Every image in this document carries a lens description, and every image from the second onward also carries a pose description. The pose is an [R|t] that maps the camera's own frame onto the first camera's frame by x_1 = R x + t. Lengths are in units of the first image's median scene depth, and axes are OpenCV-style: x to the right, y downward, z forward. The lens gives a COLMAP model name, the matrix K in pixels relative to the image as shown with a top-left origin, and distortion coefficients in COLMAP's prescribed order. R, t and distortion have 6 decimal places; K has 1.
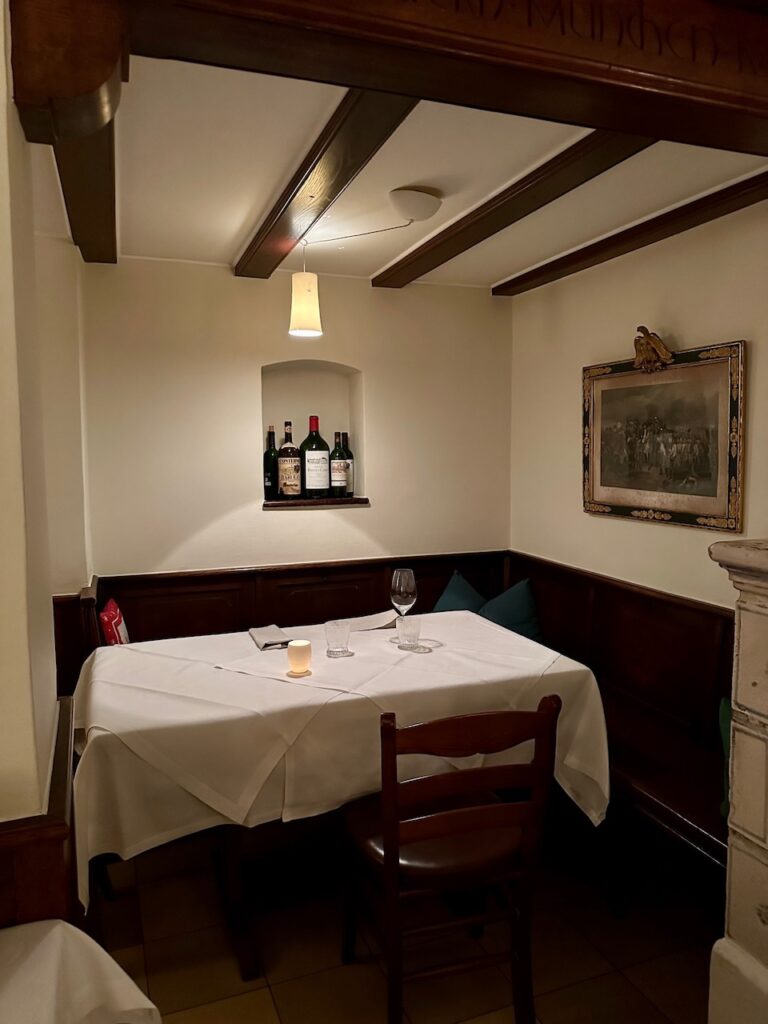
lens RADIAL K [[716.0, 0, 386.4], [0, 716.0, 512.0], [0, 0, 1]] dist [-0.004141, 0.002619]
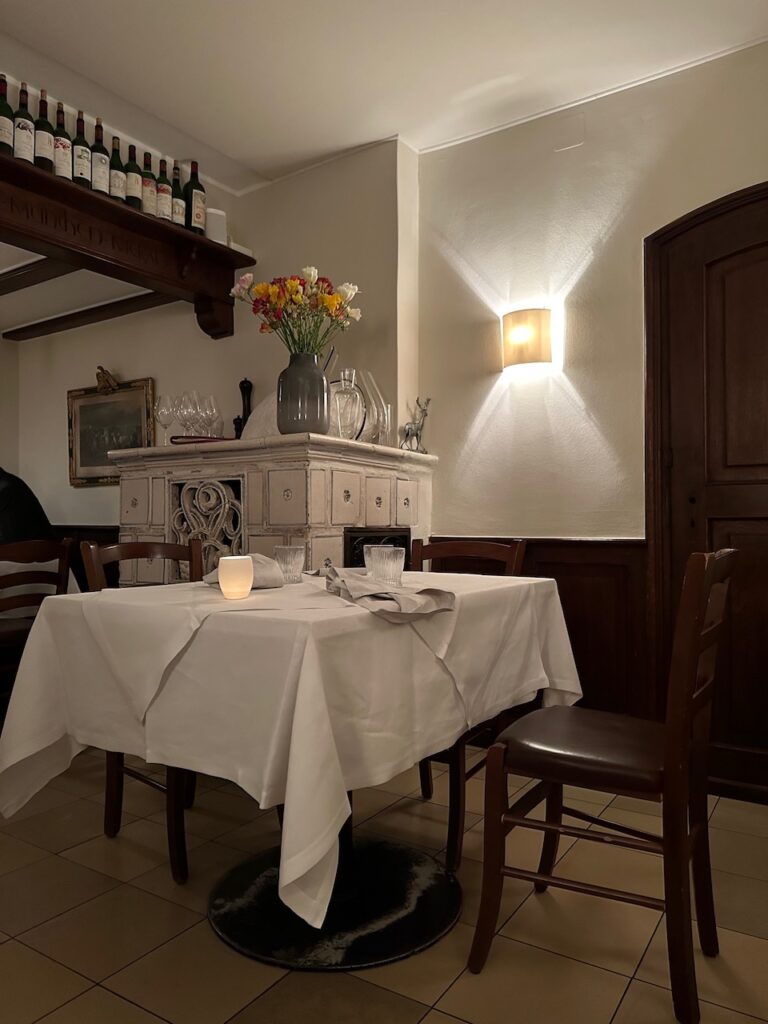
lens RADIAL K [[716.0, 0, 387.0], [0, 716.0, 508.6], [0, 0, 1]] dist [-0.004141, 0.002619]
pose [[0.817015, 0.016403, 0.576383, -0.053557], [0.050062, 0.993803, -0.099243, 0.261184], [-0.574439, 0.109938, 0.811131, -0.681667]]
